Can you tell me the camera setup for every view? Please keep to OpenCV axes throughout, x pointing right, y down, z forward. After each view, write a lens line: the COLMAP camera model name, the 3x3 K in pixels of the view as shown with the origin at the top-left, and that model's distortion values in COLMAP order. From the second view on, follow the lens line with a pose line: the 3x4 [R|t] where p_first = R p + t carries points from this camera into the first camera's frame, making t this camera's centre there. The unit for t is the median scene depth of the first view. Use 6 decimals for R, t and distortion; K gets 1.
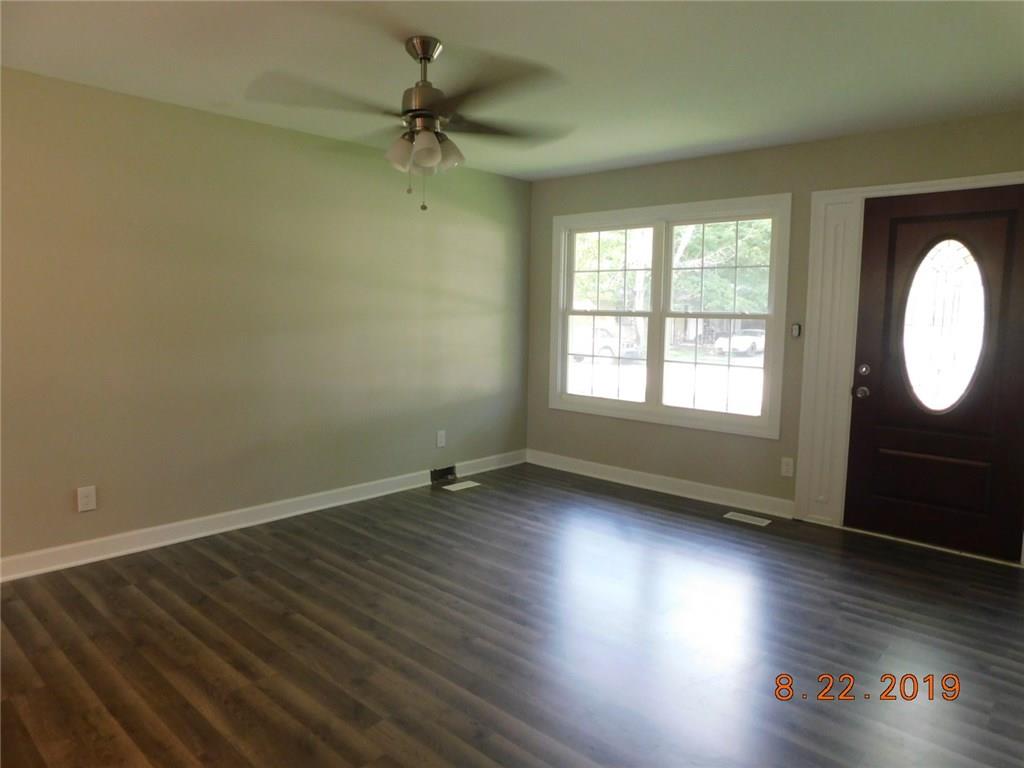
lens RADIAL K [[675.3, 0, 514.2], [0, 675.3, 382.6], [0, 0, 1]] dist [-0.050990, 0.010469]
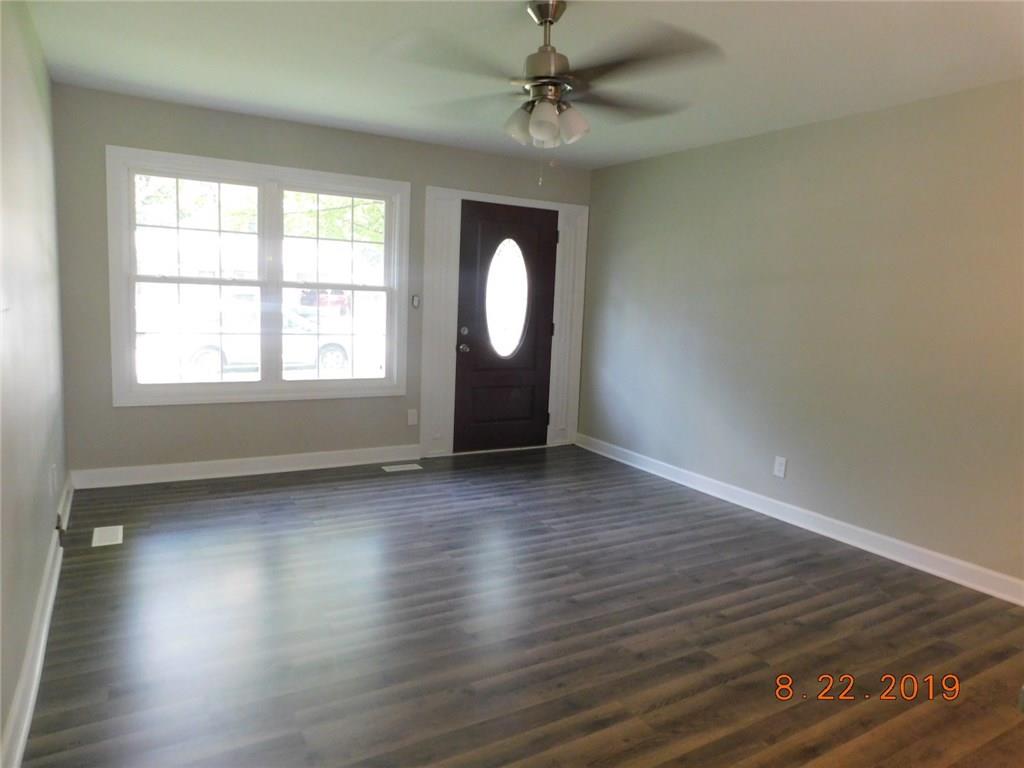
lens RADIAL K [[675.3, 0, 514.9], [0, 675.3, 386.6], [0, 0, 1]] dist [-0.050990, 0.010469]
pose [[0.282550, -0.130479, 0.950337, -0.673424], [0.061851, 0.991122, 0.117689, -0.056849], [-0.957256, 0.025526, 0.288112, 0.482906]]
